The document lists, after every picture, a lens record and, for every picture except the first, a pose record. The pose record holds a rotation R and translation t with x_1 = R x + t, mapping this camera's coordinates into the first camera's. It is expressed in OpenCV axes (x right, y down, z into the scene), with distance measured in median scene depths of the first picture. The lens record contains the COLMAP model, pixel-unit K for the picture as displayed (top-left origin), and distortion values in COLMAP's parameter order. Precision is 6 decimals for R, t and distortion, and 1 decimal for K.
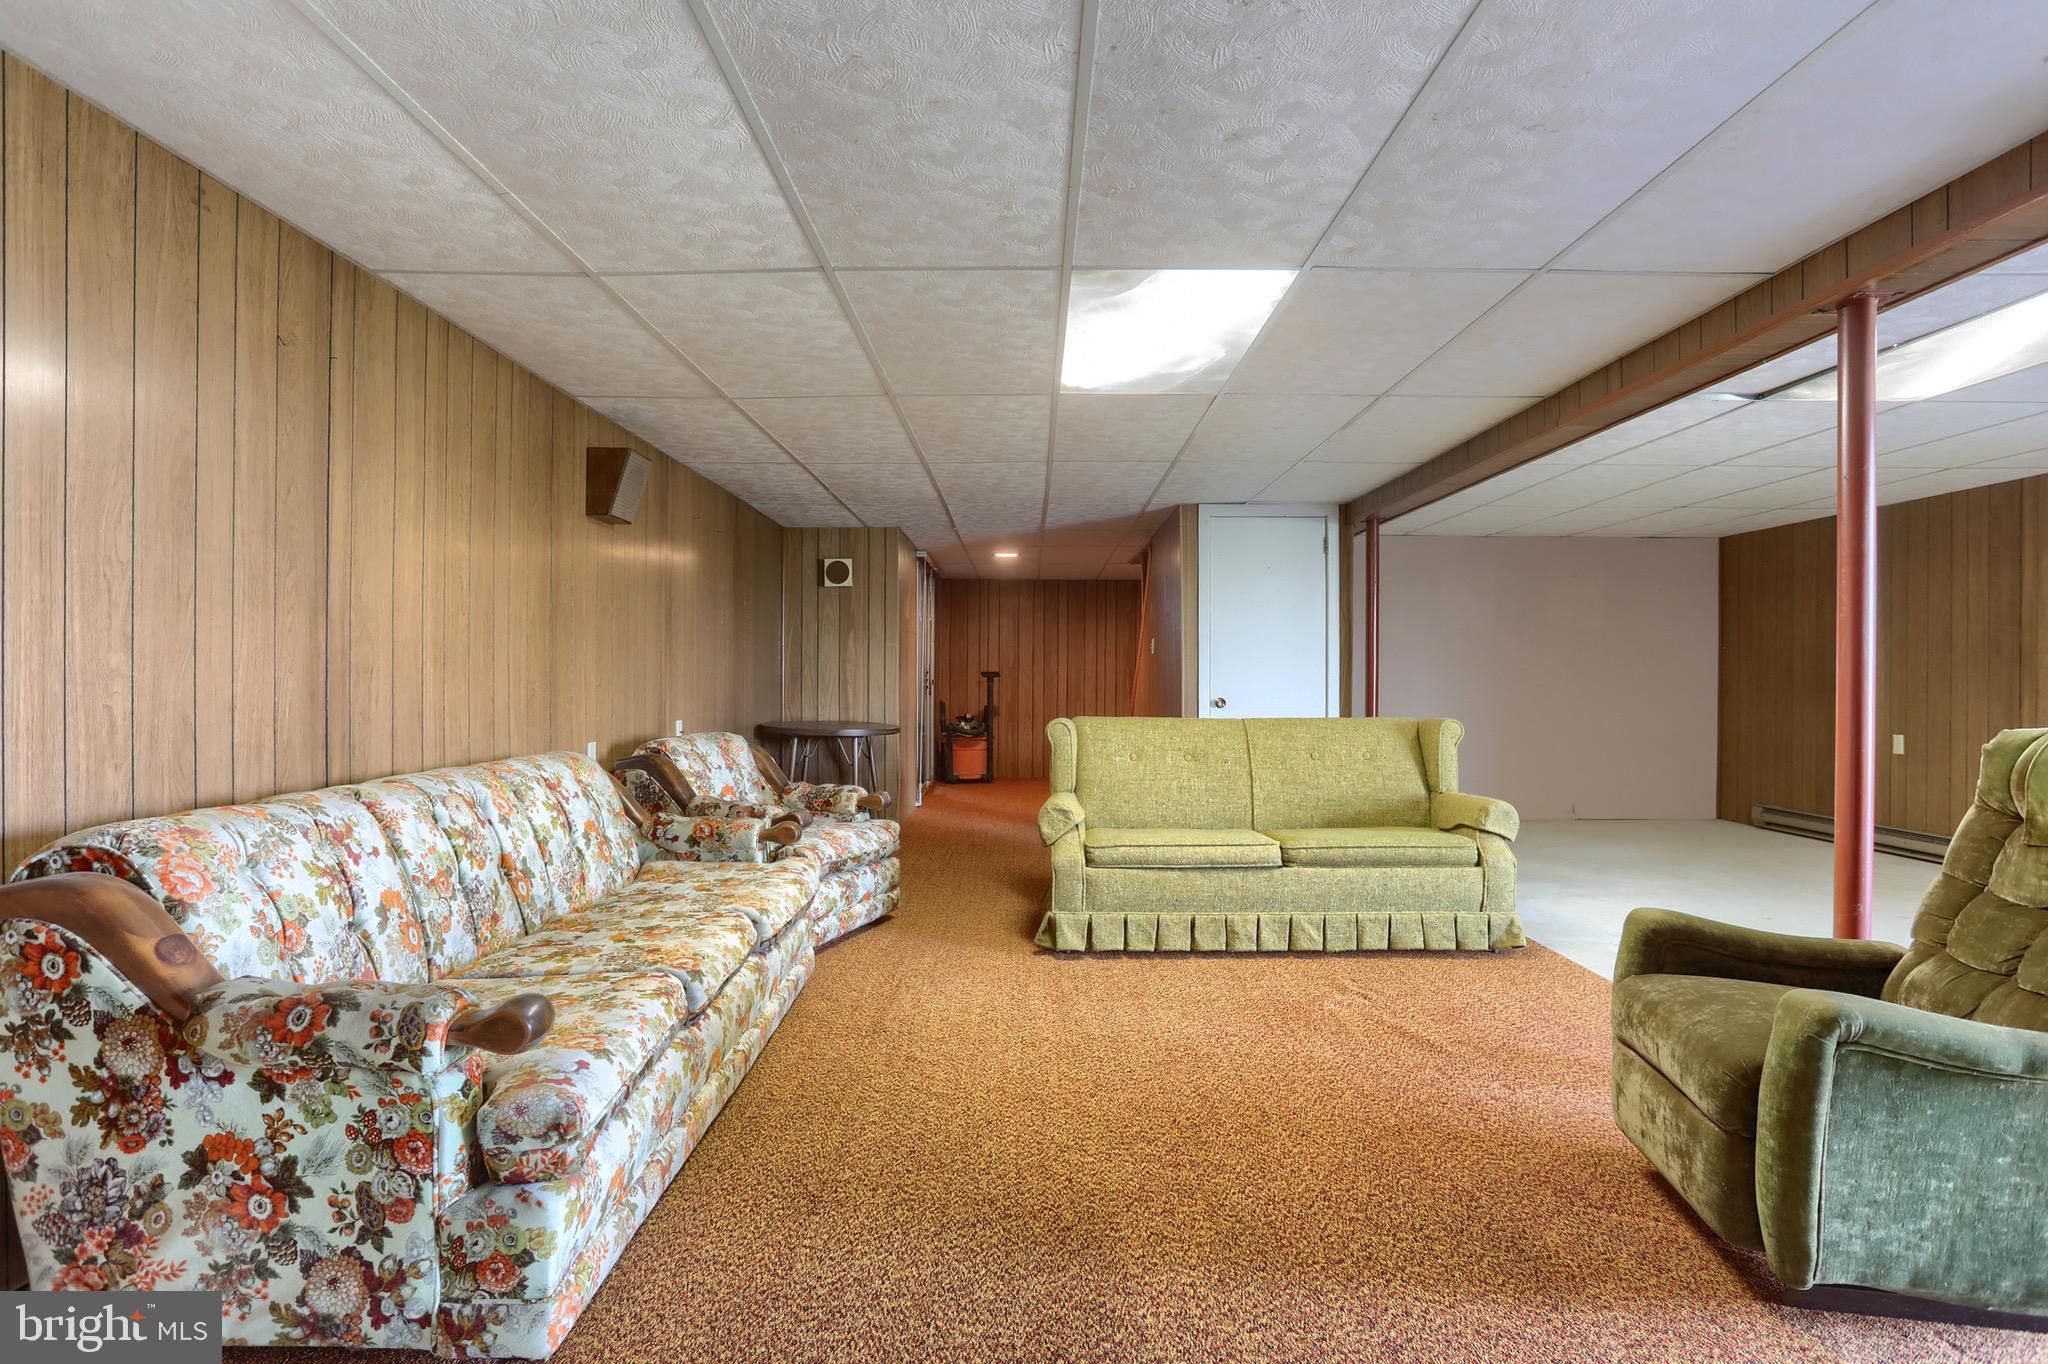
lens RADIAL K [[1077.7, 0, 1023.3], [0, 1077.7, 675.6], [0, 0, 1]] dist [-0.057473, 0.026960]
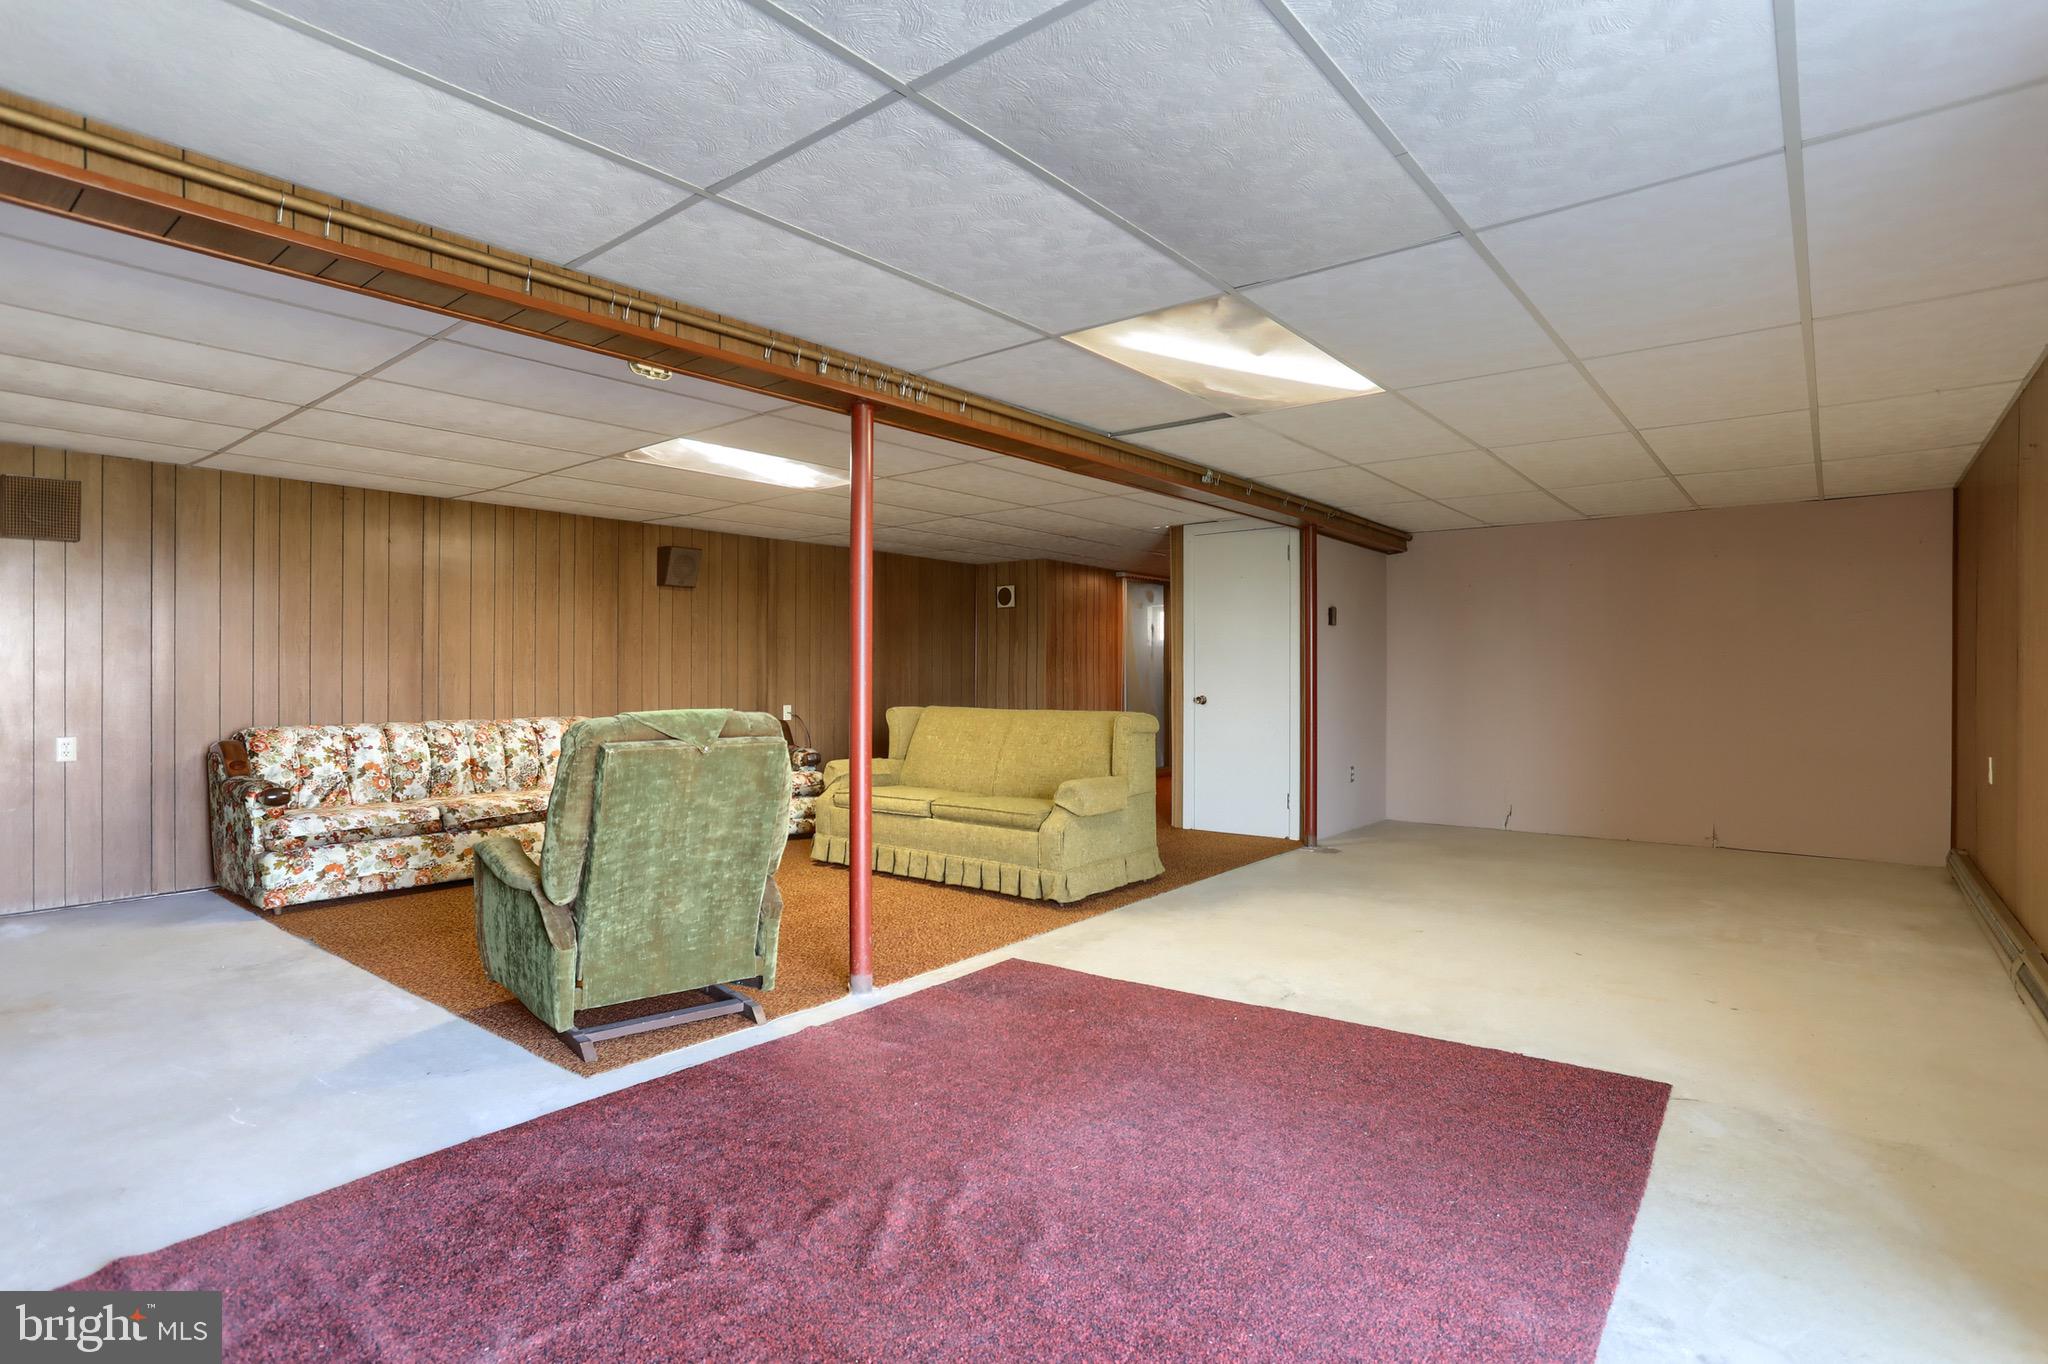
lens RADIAL K [[1066.4, 0, 1025.3], [0, 1066.4, 668.4], [0, 0, 1]] dist [-0.052532, 0.033035]
pose [[0.764616, -0.004731, -0.644469, 1.214864], [0.001880, 0.999985, -0.005110, -0.003700], [0.644484, 0.002696, 0.764613, 0.048561]]
